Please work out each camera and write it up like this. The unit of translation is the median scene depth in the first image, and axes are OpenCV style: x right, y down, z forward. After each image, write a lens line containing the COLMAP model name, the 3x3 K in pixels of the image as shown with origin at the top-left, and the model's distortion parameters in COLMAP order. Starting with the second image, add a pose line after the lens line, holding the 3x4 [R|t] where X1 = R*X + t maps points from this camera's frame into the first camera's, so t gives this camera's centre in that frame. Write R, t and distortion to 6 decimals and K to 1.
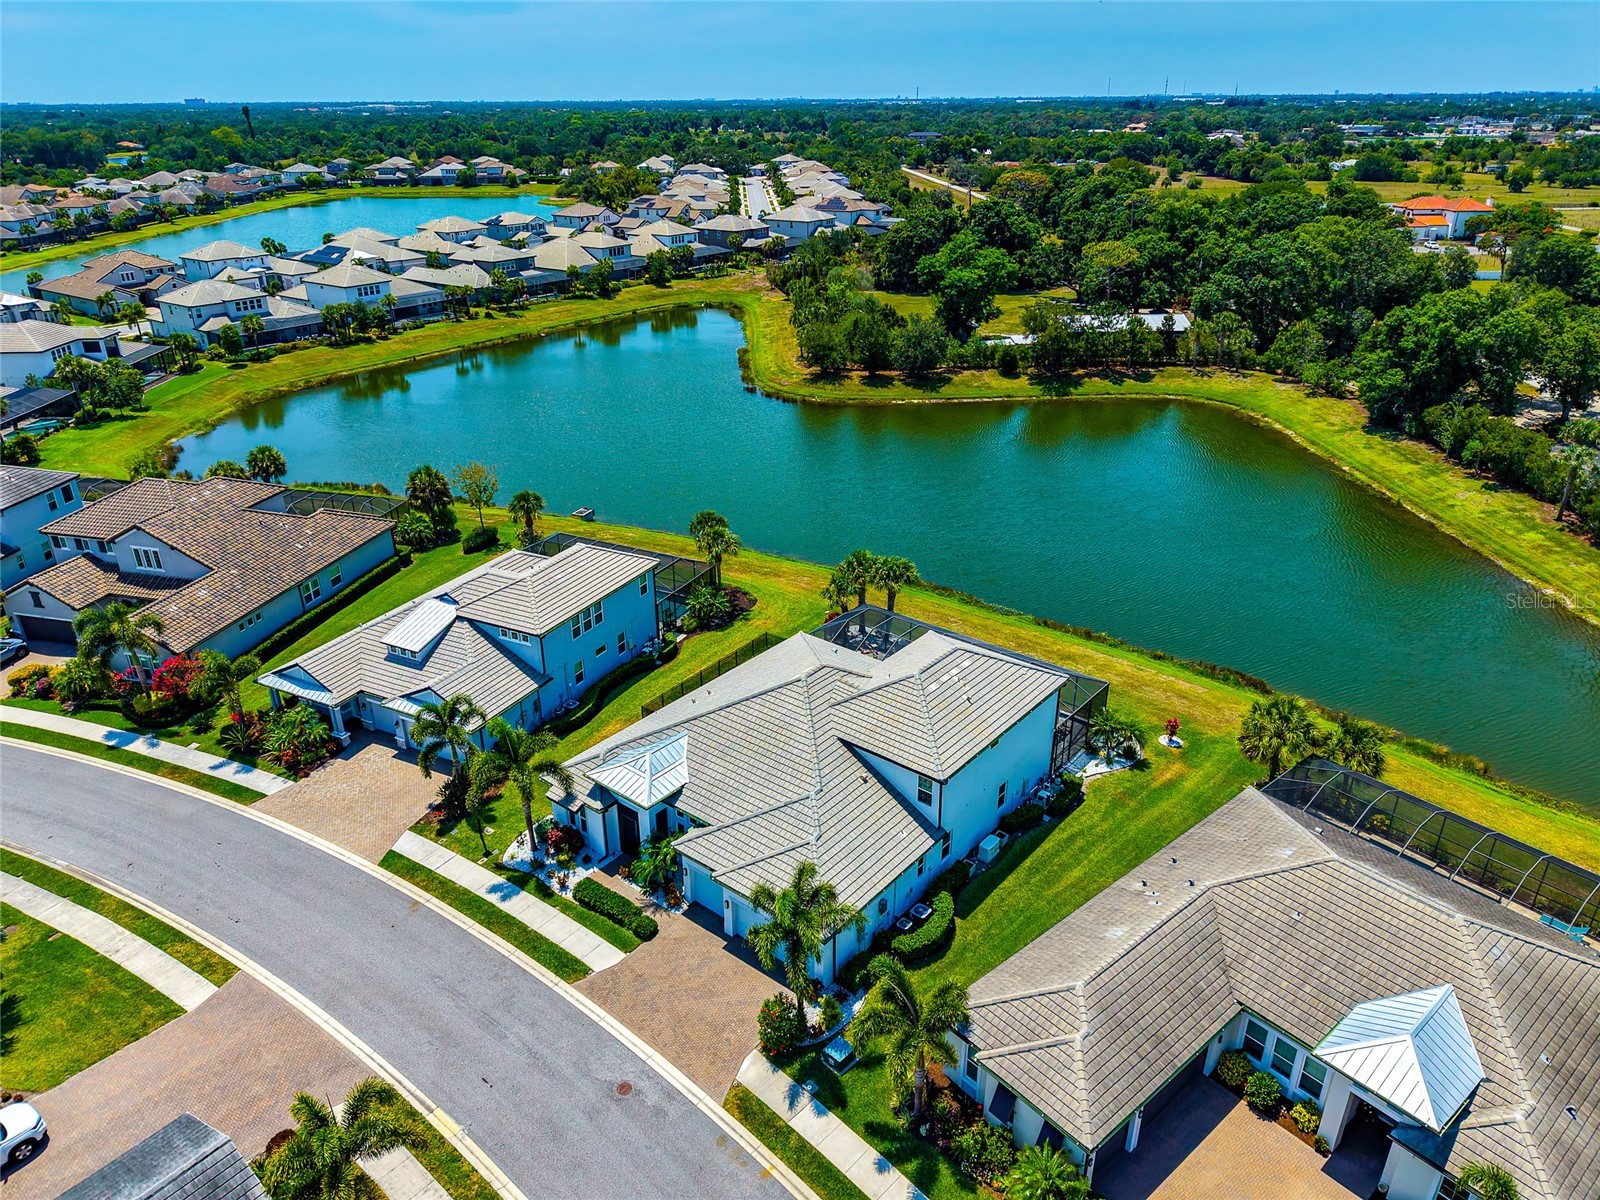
lens RADIAL K [[1065.6, 0, 792.1], [0, 1065.6, 599.5], [0, 0, 1]] dist [0.006909, -0.010114]
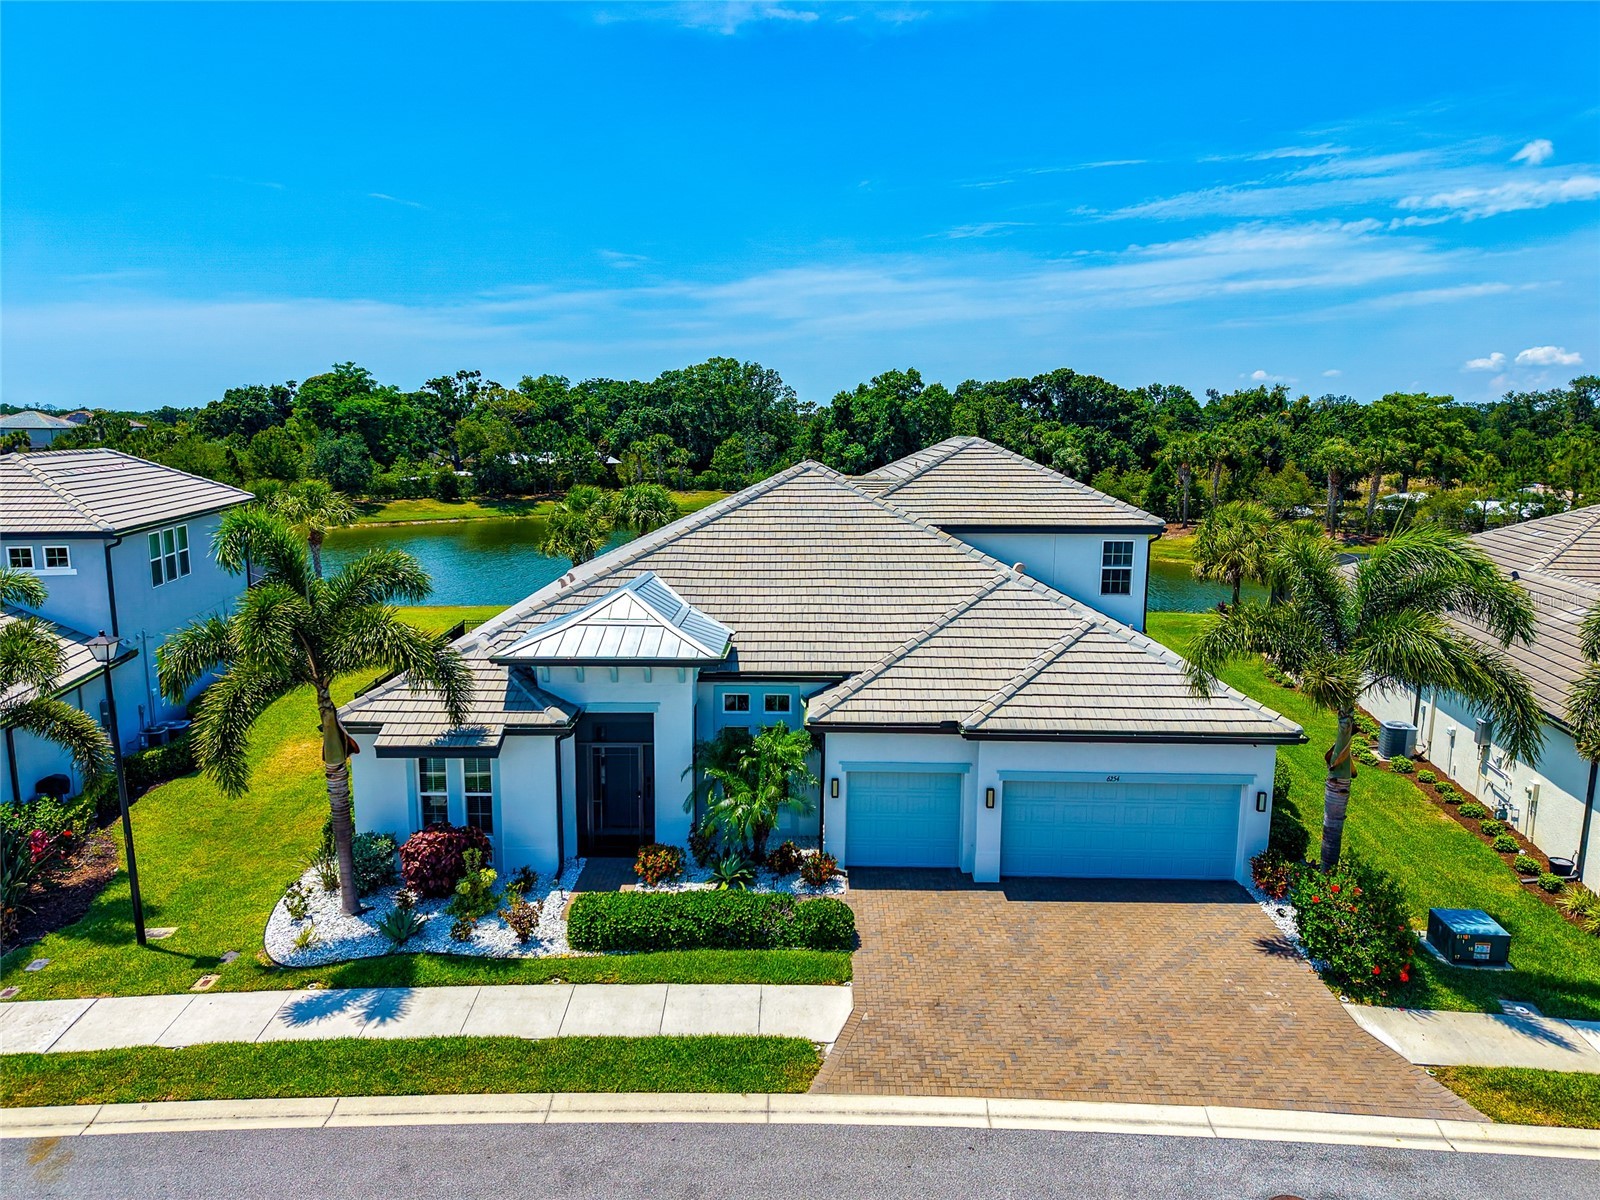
lens RADIAL K [[1065.6, 0, 798.6], [0, 1065.6, 610.7], [0, 0, 1]] dist [0.006909, -0.010114]
pose [[0.772182, -0.088810, 0.629164, -0.282886], [0.248849, 0.953356, -0.170844, 0.194781], [-0.584644, 0.288489, 0.758265, 0.504197]]
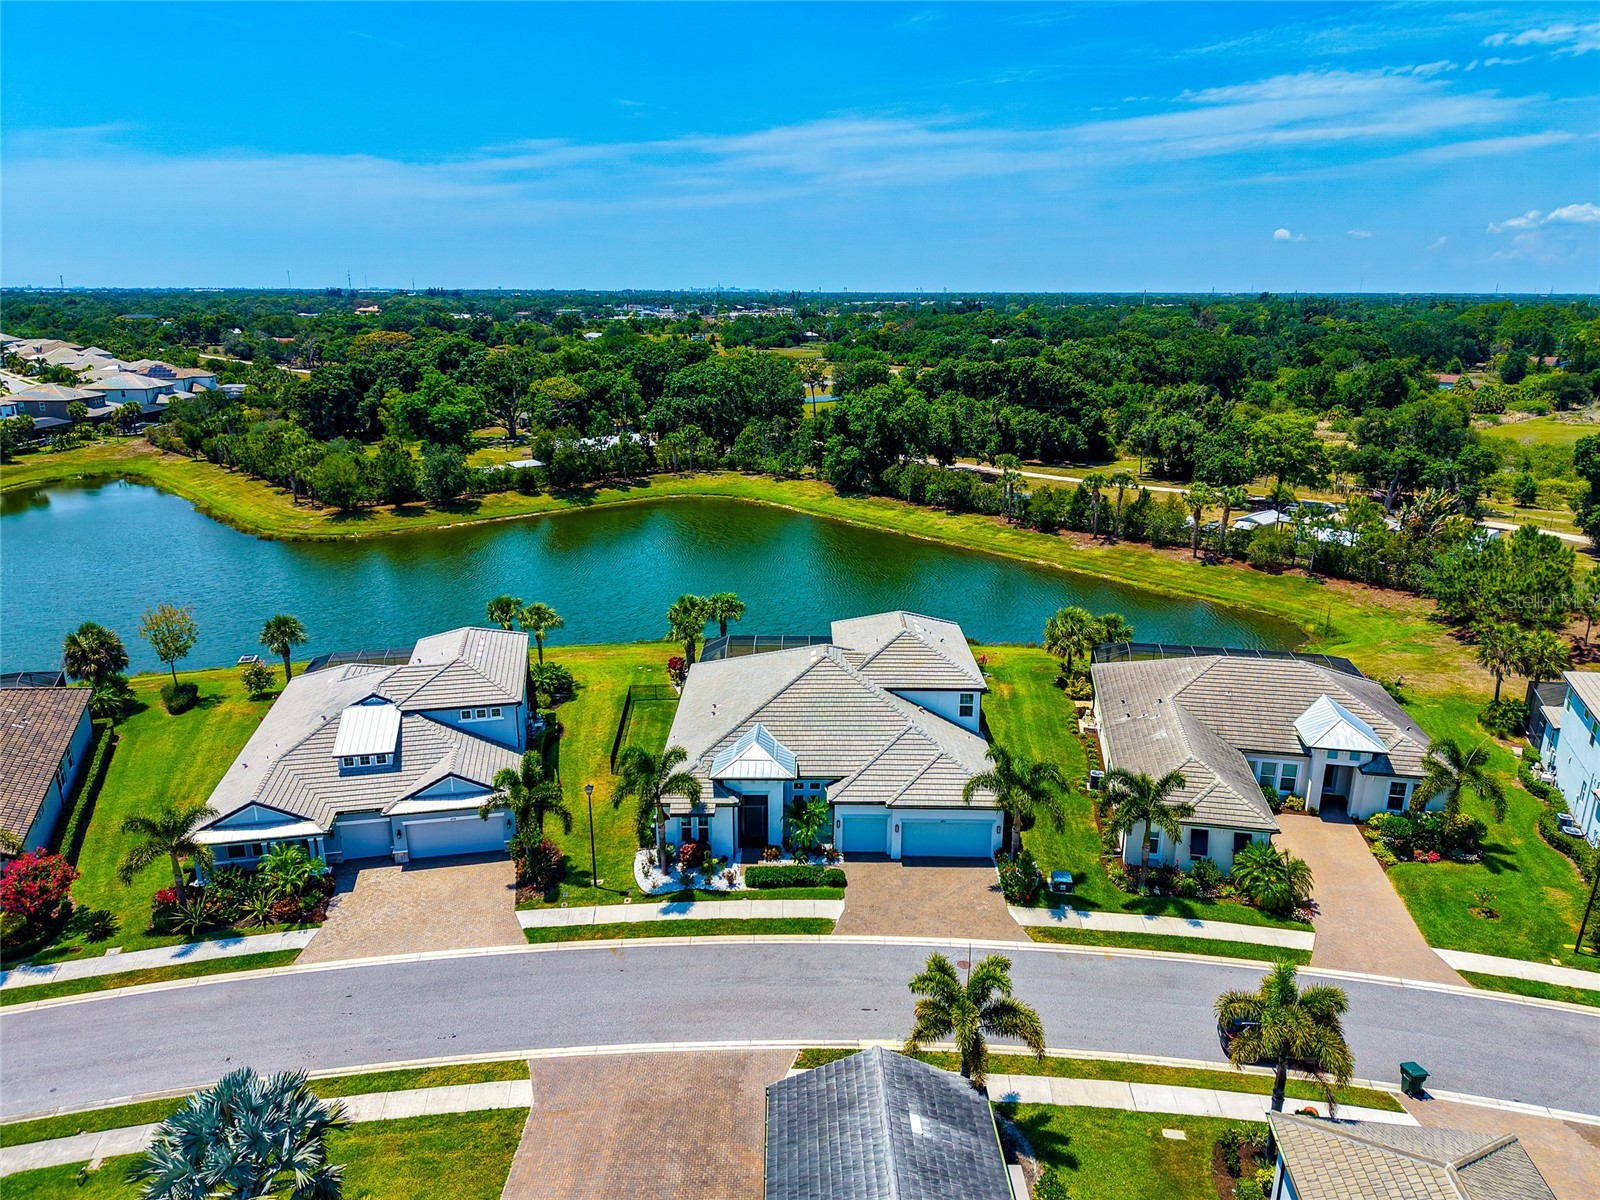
lens RADIAL K [[1065.6, 0, 790.8], [0, 1065.6, 592.7], [0, 0, 1]] dist [0.006909, -0.010114]
pose [[0.775188, -0.157460, 0.611793, -0.595318], [0.254895, 0.964068, -0.074845, 0.069622], [-0.578025, 0.213962, 0.787469, 0.072470]]
